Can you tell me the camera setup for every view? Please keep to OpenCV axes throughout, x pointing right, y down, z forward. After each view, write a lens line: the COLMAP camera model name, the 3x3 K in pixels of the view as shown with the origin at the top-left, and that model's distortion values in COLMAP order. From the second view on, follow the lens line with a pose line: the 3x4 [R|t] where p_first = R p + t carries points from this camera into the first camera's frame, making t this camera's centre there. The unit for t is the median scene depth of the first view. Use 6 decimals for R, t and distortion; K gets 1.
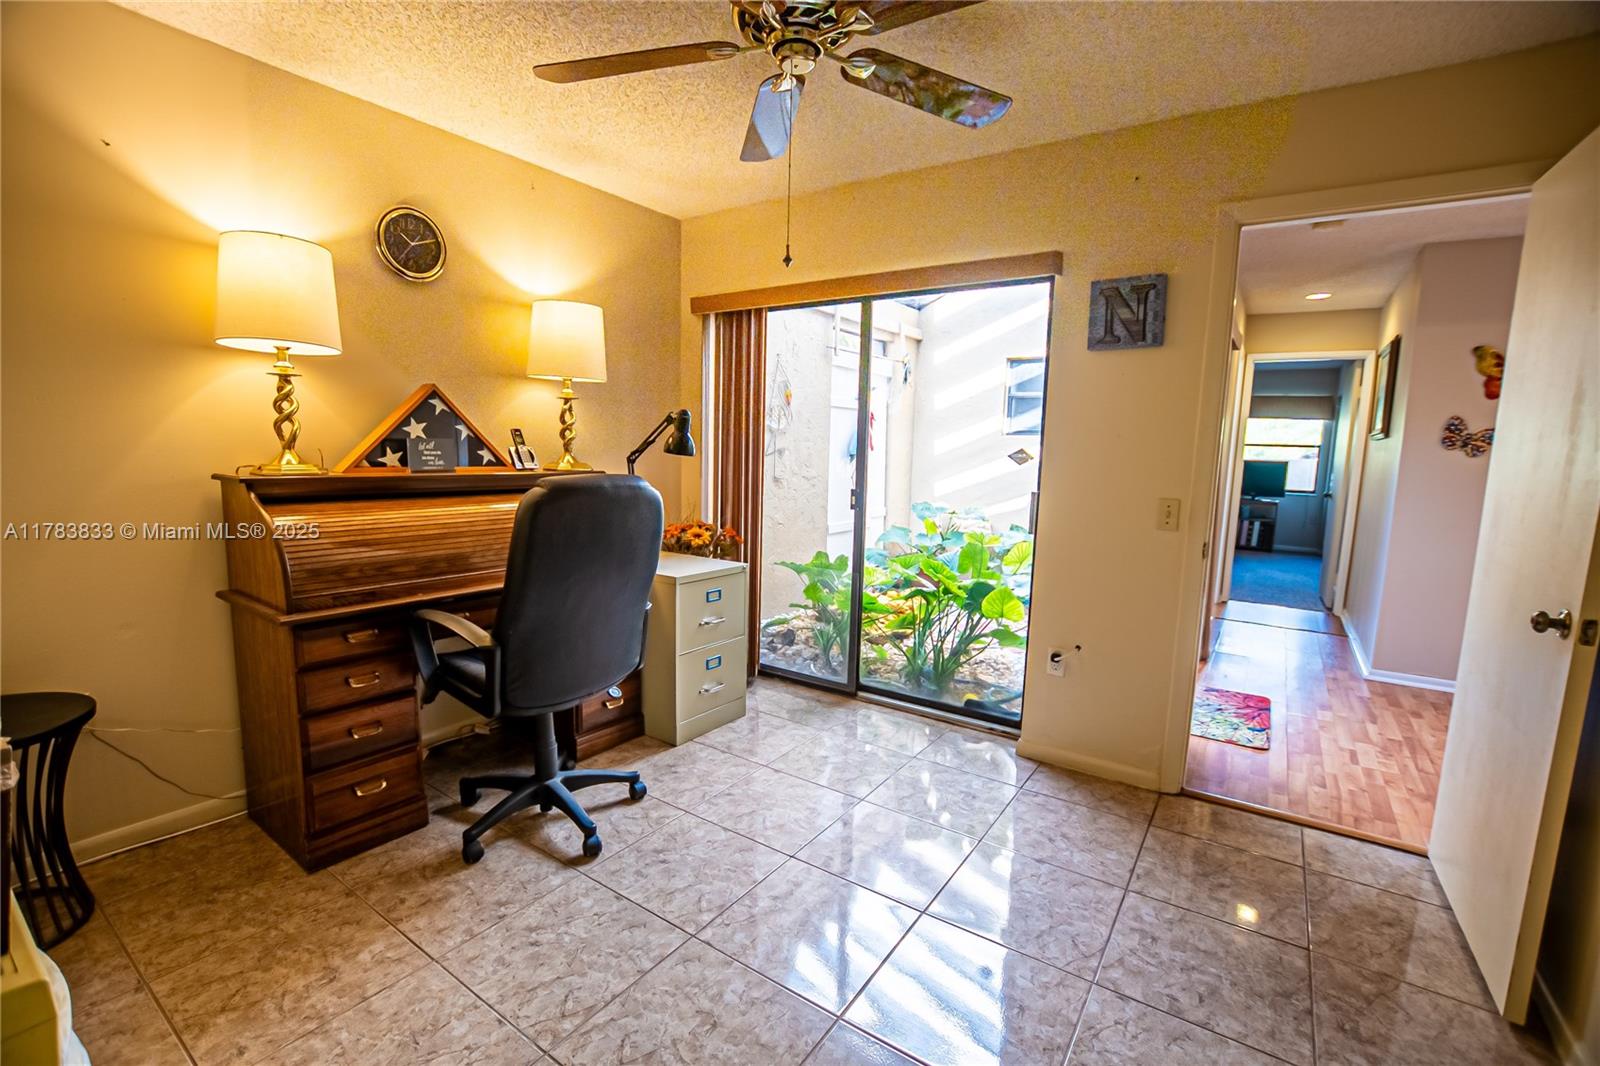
lens RADIAL K [[709.2, 0, 800.1], [0, 709.2, 536.3], [0, 0, 1]] dist [-0.023111, -0.000902]
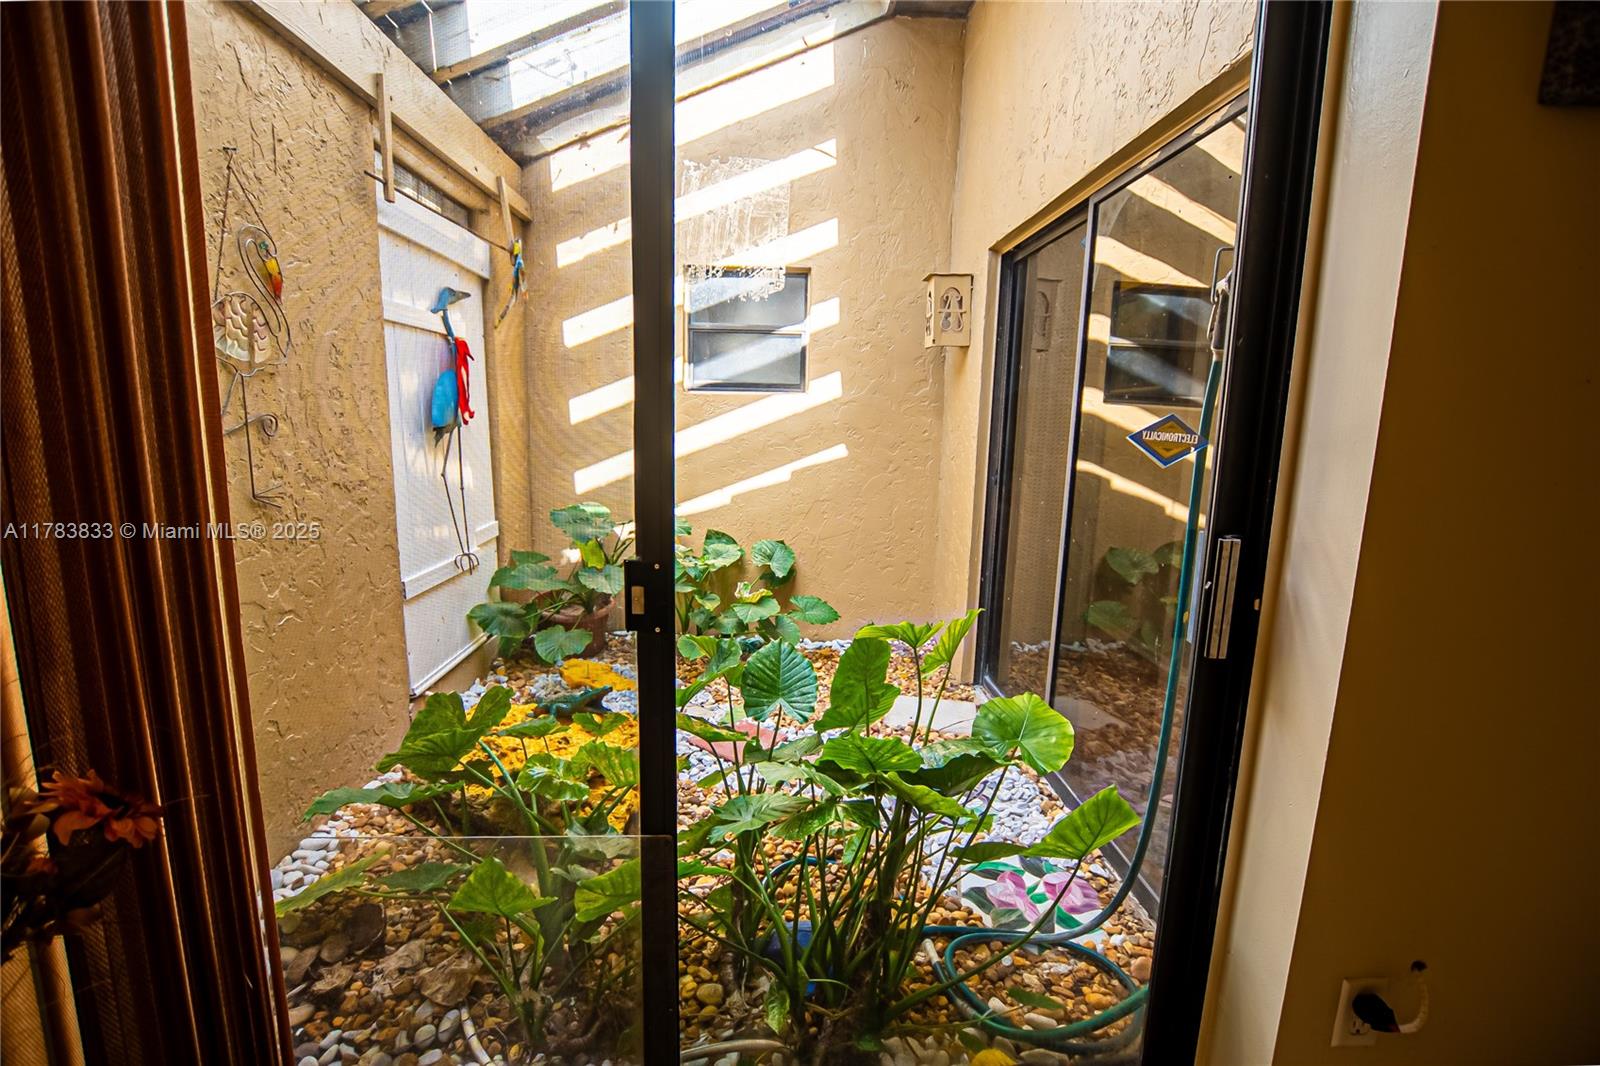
lens RADIAL K [[709.2, 0, 795.2], [0, 709.2, 529.7], [0, 0, 1]] dist [-0.023111, -0.000902]
pose [[0.795336, -0.102923, 0.597367, -0.029744], [0.076694, 0.994646, 0.069260, -0.066605], [-0.601297, -0.009271, 0.798972, 0.519927]]
